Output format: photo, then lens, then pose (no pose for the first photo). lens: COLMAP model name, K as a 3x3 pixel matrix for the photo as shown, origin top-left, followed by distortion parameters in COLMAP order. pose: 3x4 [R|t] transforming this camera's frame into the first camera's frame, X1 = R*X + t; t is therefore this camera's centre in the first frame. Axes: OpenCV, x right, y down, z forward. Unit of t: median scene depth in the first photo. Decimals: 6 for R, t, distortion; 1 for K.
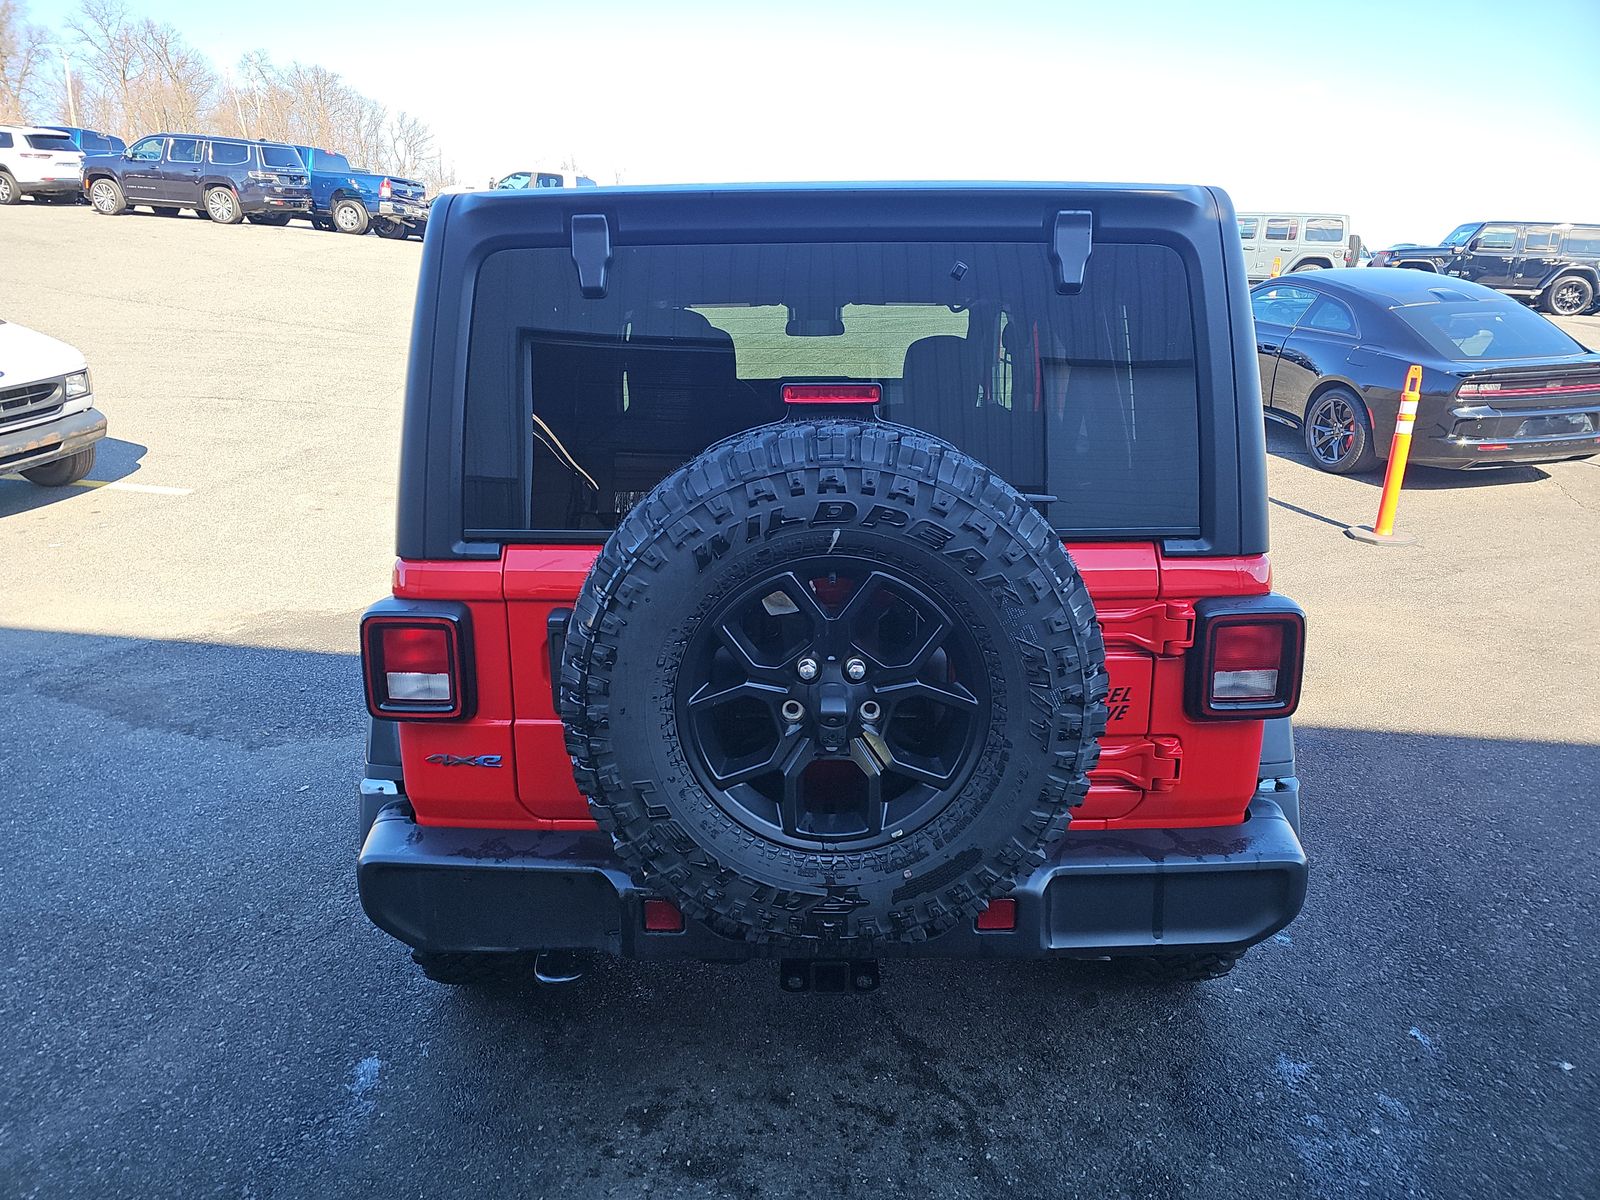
lens RADIAL K [[1089.7, 0, 800.0], [0, 1089.7, 600.0], [0, 0, 1]] dist [0.046729, -0.043295]
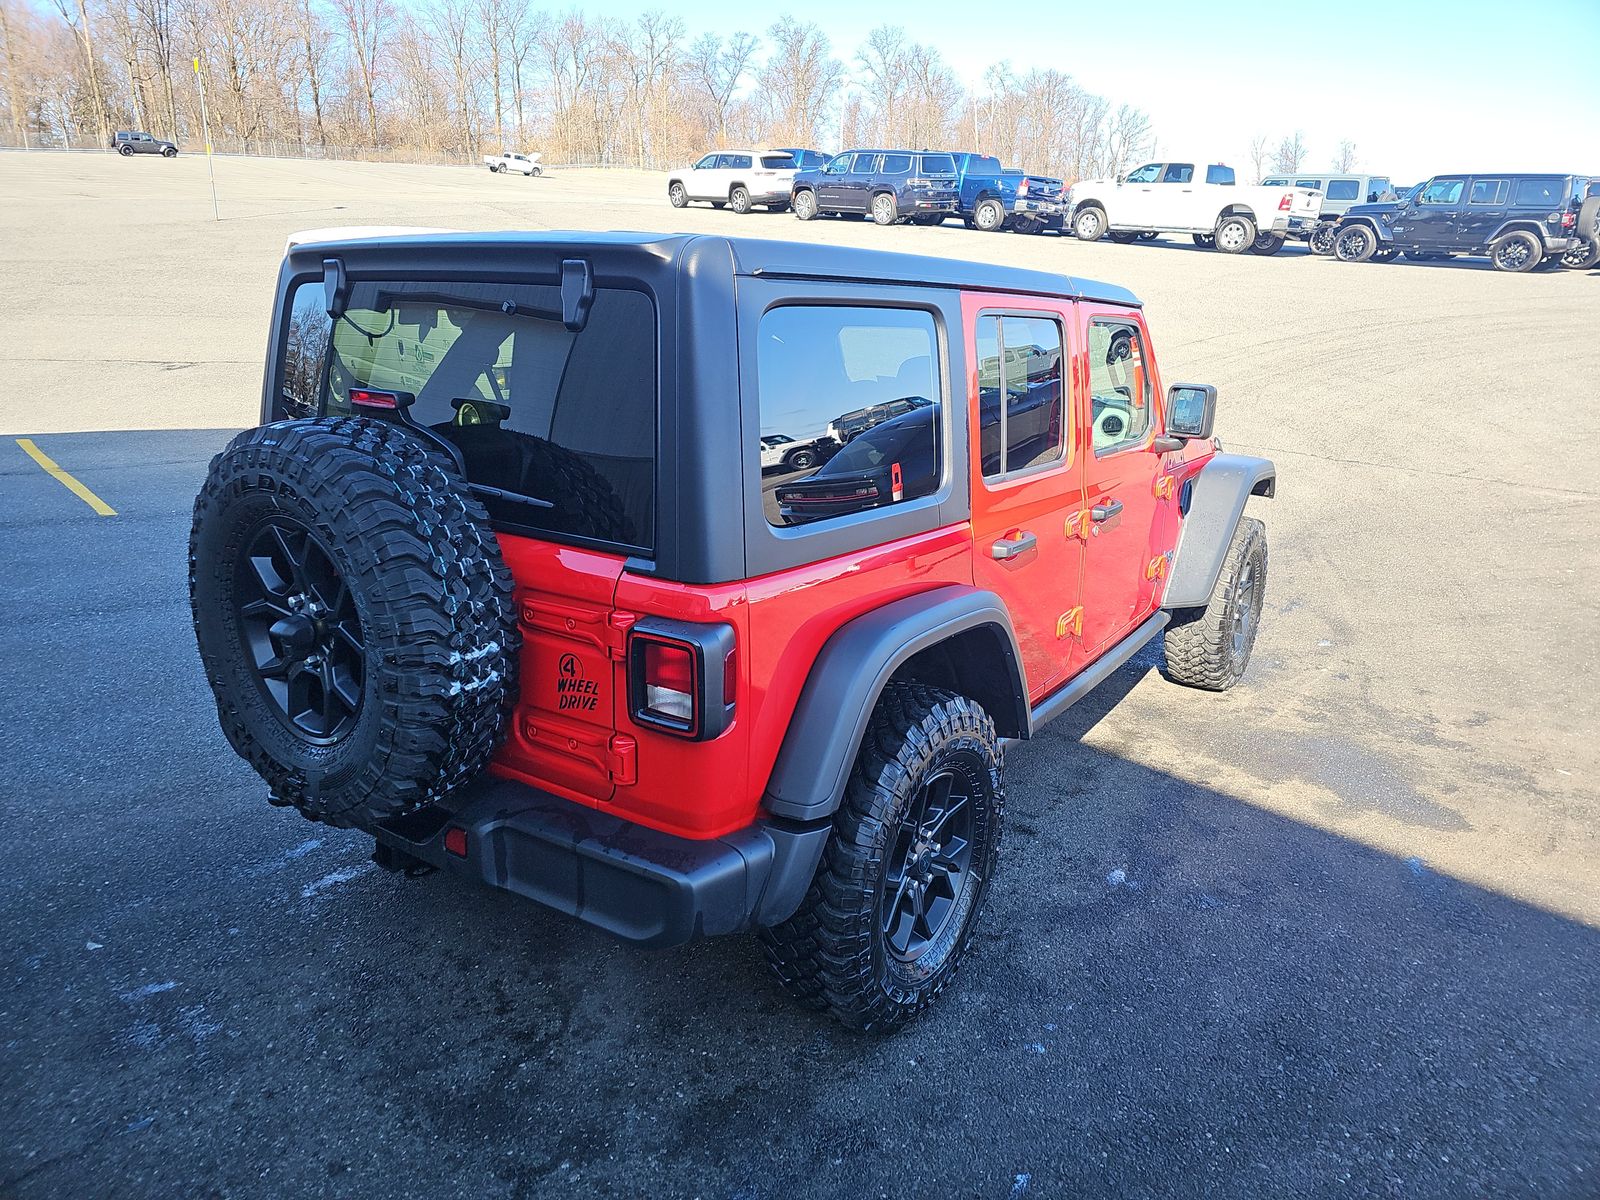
lens RADIAL K [[1099.1, 0, 800.5], [0, 1099.1, 574.8], [0, 0, 1]] dist [0.041931, -0.000400]
pose [[0.804424, 0.161286, -0.571741, 0.128997], [-0.168131, 0.984900, 0.041281, -0.012876], [0.569766, 0.062920, 0.819395, 0.023294]]
